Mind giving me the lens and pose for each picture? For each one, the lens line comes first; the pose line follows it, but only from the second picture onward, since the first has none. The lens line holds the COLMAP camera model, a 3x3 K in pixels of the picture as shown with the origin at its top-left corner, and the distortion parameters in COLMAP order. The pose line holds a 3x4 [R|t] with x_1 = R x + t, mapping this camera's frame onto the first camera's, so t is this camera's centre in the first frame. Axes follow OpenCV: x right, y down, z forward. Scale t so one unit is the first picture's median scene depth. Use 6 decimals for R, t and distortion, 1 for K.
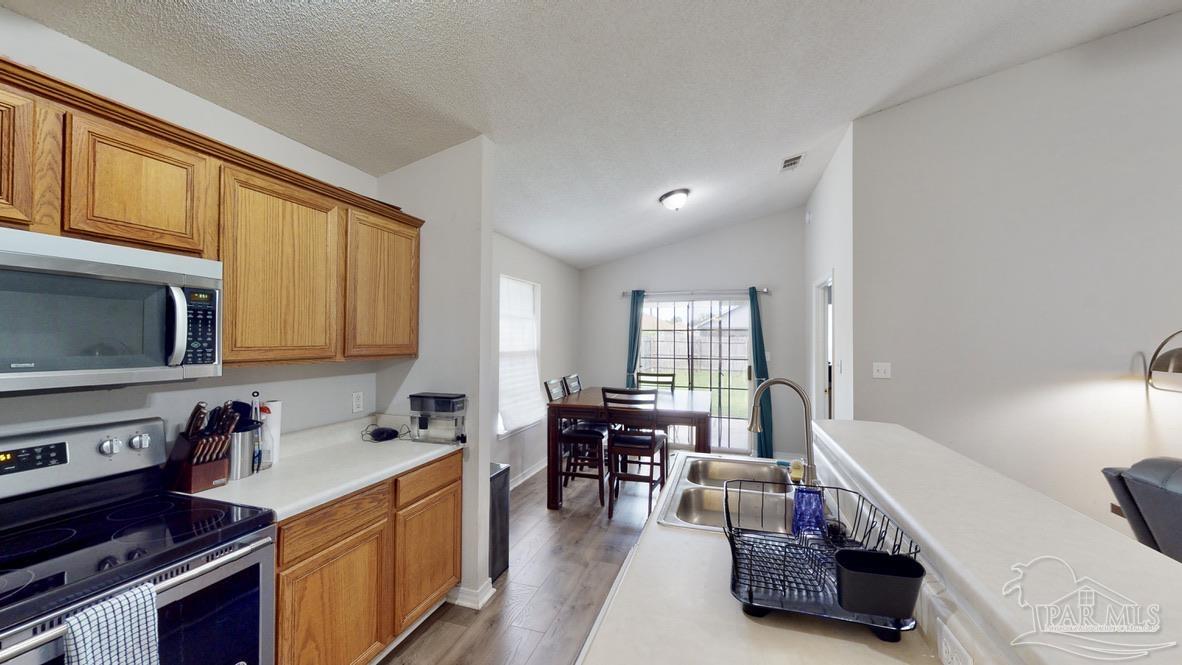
lens RADIAL K [[430.9, 0, 589.5], [0, 430.9, 334.1], [0, 0, 1]] dist [-0.001112, 0.000264]
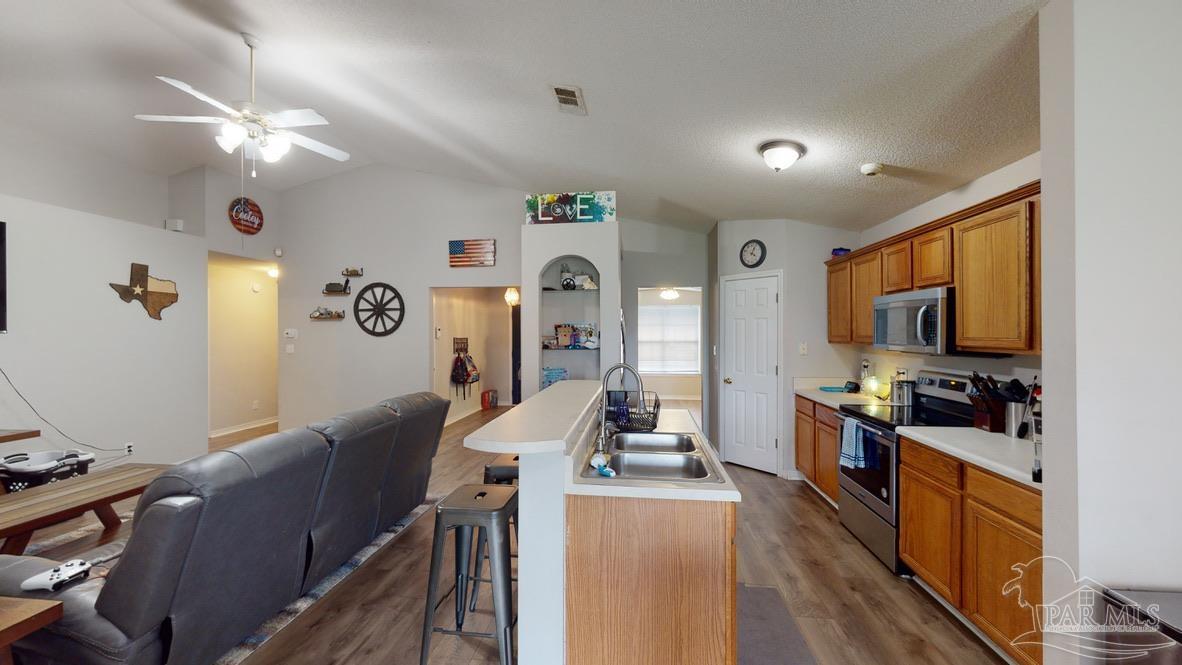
lens RADIAL K [[430.9, 0, 592.7], [0, 430.9, 332.7], [0, 0, 1]] dist [-0.001112, 0.000264]
pose [[-0.979619, -0.002054, -0.200853, 0.659979], [0.000355, 0.999928, -0.011956, 0.025582], [0.200863, -0.011784, -0.979548, 1.860554]]
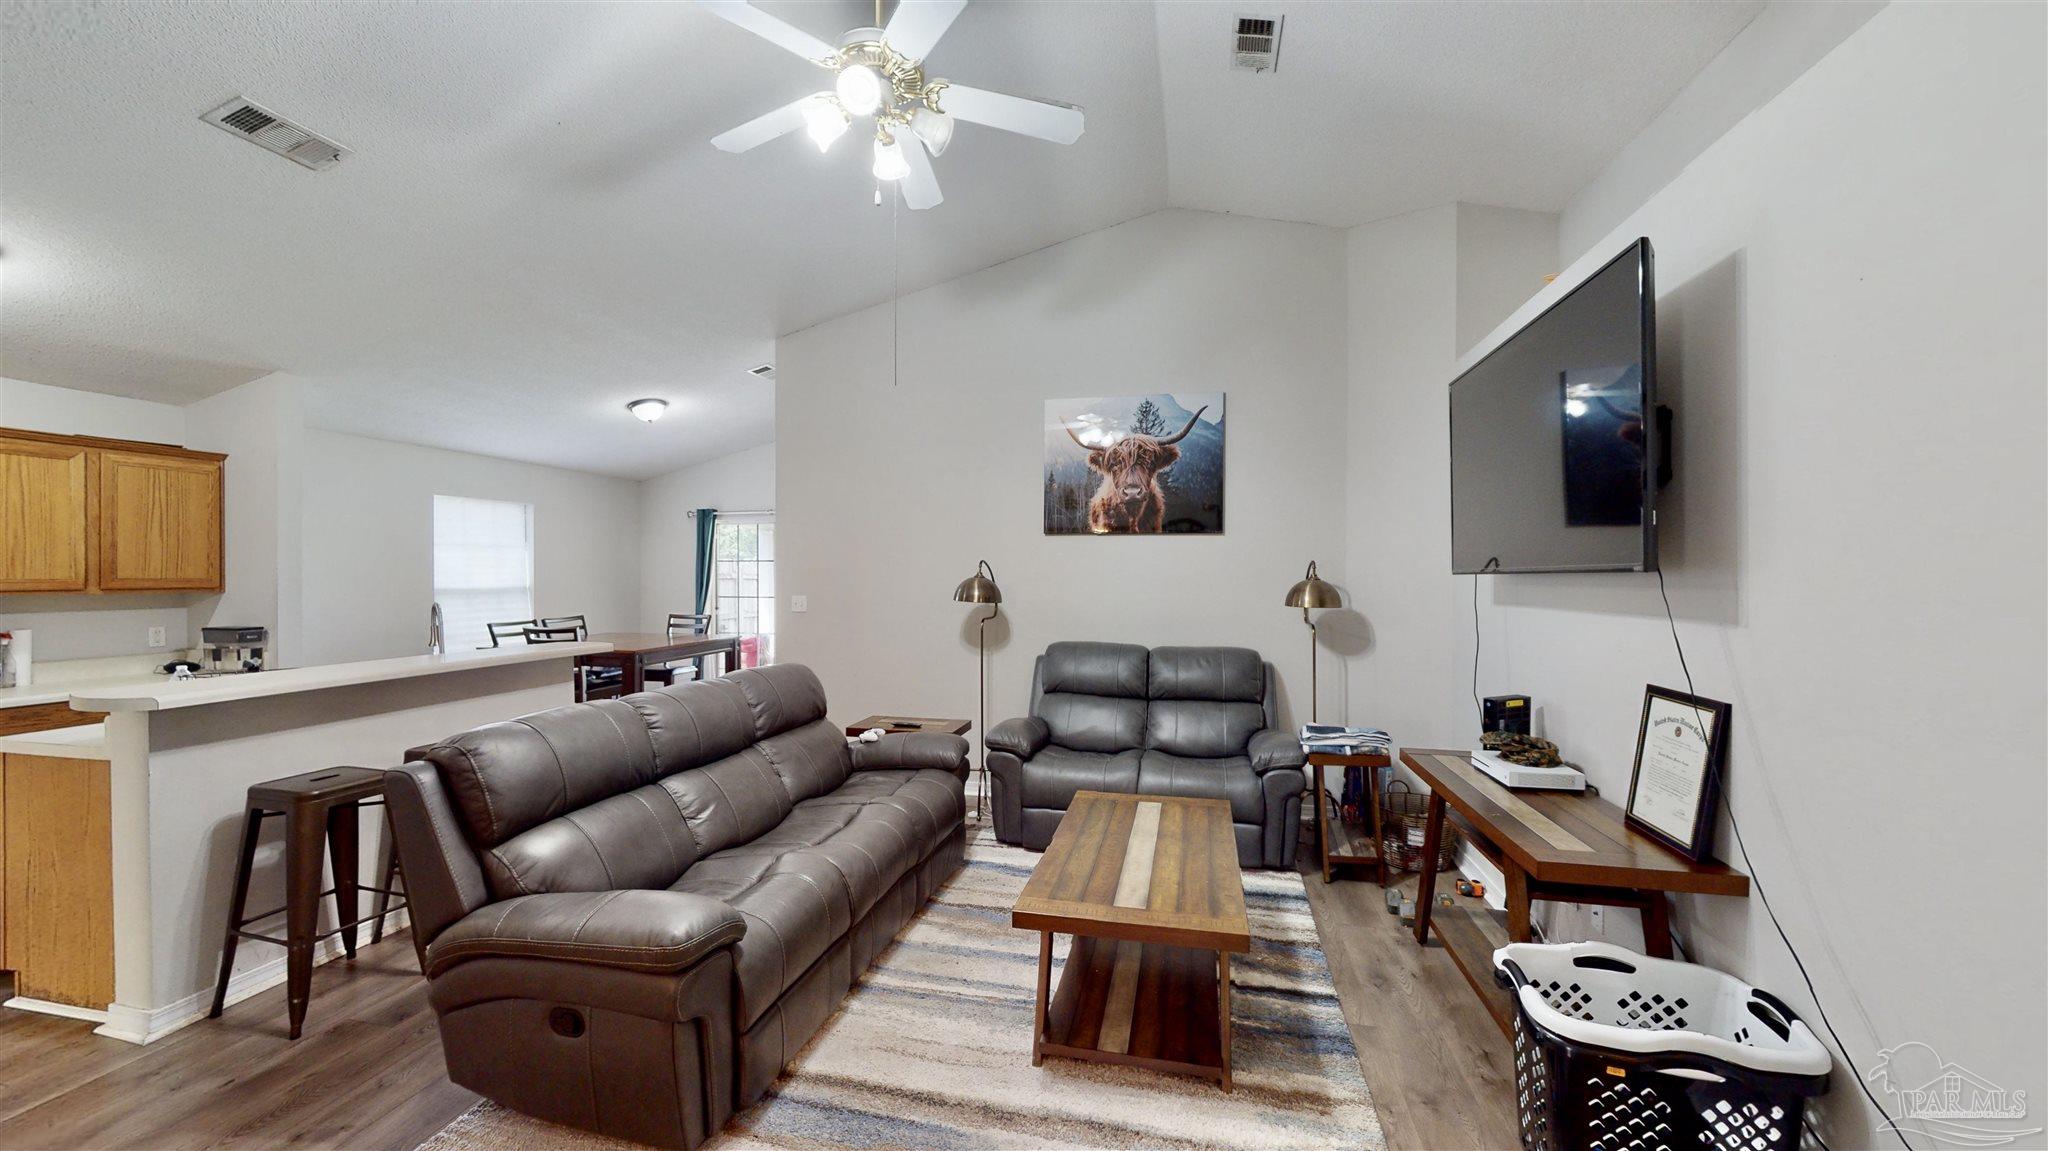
lens RADIAL K [[746.5, 0, 1018.9], [0, 746.5, 574.6], [0, 0, 1]] dist [-0.001112, 0.000264]
pose [[0.996584, -0.008328, 0.082166, 1.696637], [0.007389, 0.999904, 0.011729, 0.011350], [-0.082256, -0.011082, 0.996550, -1.140587]]
